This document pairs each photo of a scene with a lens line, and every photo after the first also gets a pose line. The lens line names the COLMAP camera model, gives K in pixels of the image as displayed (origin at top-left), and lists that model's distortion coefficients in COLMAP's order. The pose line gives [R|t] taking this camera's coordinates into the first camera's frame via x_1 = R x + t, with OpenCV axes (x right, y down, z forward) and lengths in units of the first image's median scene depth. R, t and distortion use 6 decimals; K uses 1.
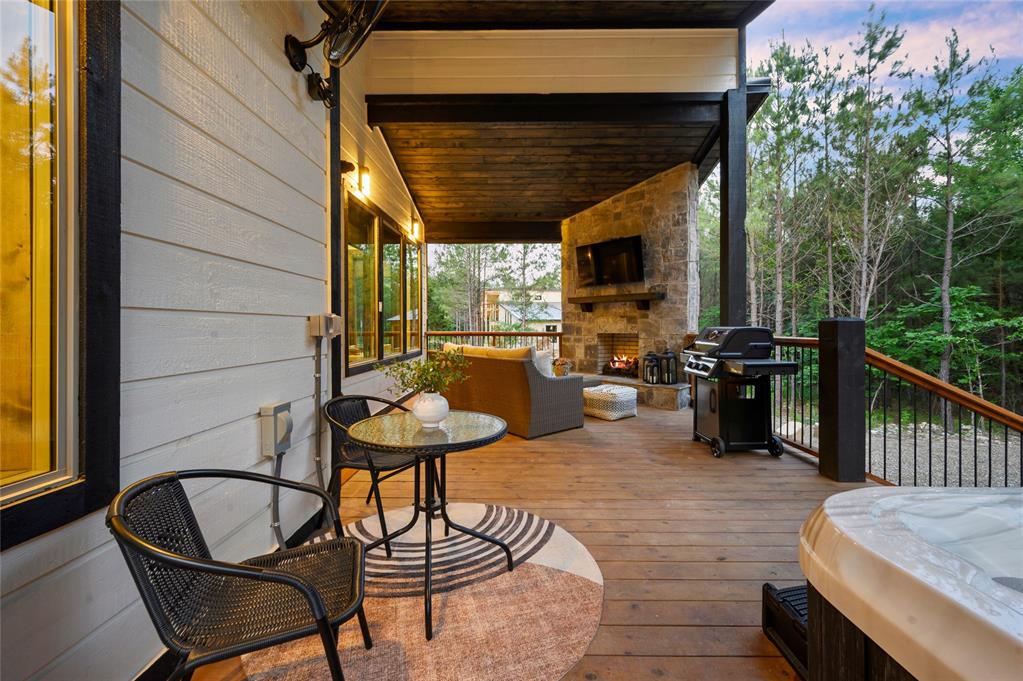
lens RADIAL K [[408.4, 0, 511.1], [0, 408.4, 328.6], [0, 0, 1]] dist [-0.000628, 0.000239]
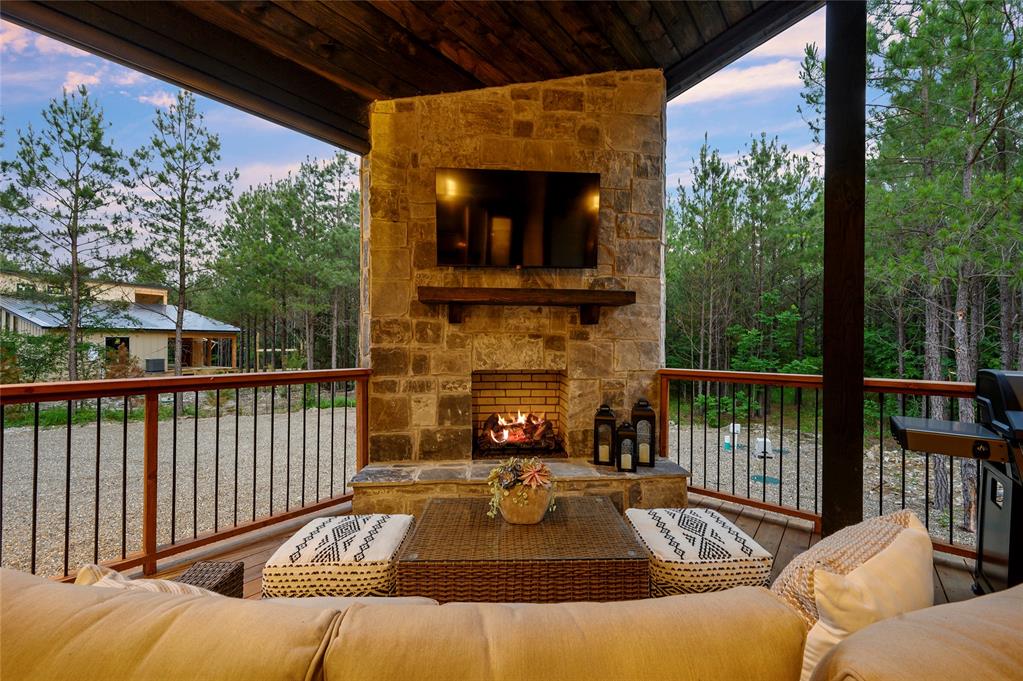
lens RADIAL K [[408.4, 0, 515.3], [0, 408.4, 339.7], [0, 0, 1]] dist [-0.000628, 0.000239]
pose [[0.616966, 0.005788, 0.786969, -0.129505], [-0.003736, 0.999983, -0.004425, -0.022540], [-0.786981, -0.000210, 0.616977, 0.727031]]
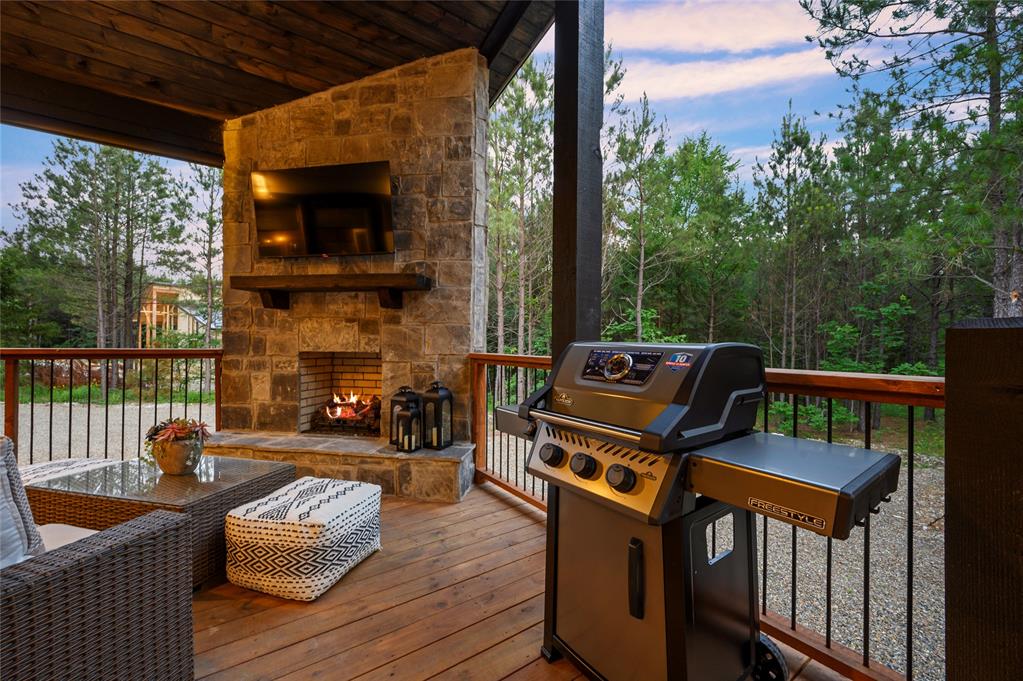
lens RADIAL K [[408.4, 0, 514.7], [0, 408.4, 339.8], [0, 0, 1]] dist [-0.000628, 0.000239]
pose [[0.802418, 0.010997, 0.596661, 0.132219], [-0.007827, 0.999938, -0.007904, -0.001517], [-0.596711, 0.001672, 0.802455, 0.463913]]
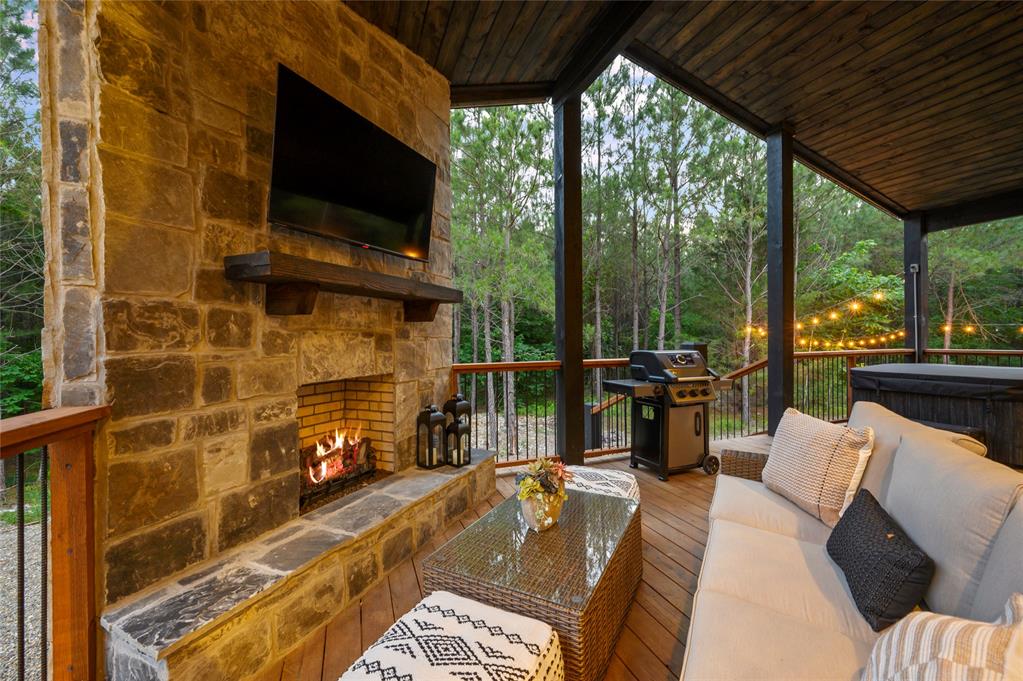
lens RADIAL K [[408.4, 0, 514.2], [0, 408.4, 340.3], [0, 0, 1]] dist [-0.000628, 0.000239]
pose [[-0.383698, 0.002035, 0.923456, -0.149178], [0.015259, 0.999875, 0.004136, -0.022914], [-0.923333, 0.015678, -0.383681, 1.036597]]
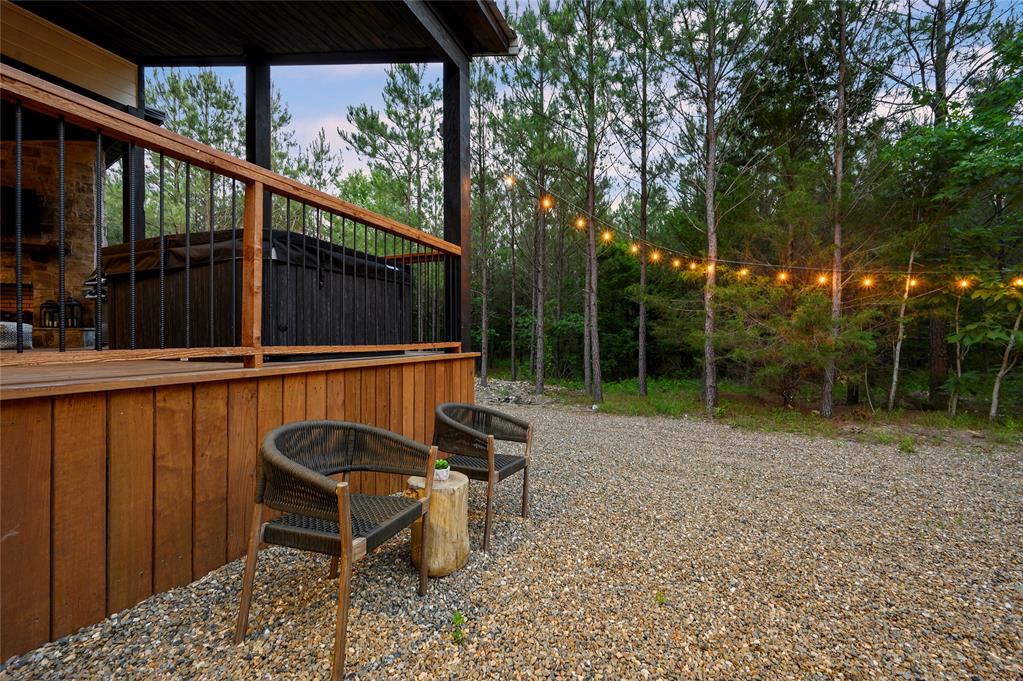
lens RADIAL K [[408.4, 0, 521.1], [0, 408.4, 341.4], [0, 0, 1]] dist [-0.000628, 0.000239]
pose [[0.375905, -0.006172, 0.926638, -0.184387], [0.003522, 0.999980, 0.005232, 0.155045], [-0.926651, 0.001297, 0.375920, -0.541211]]
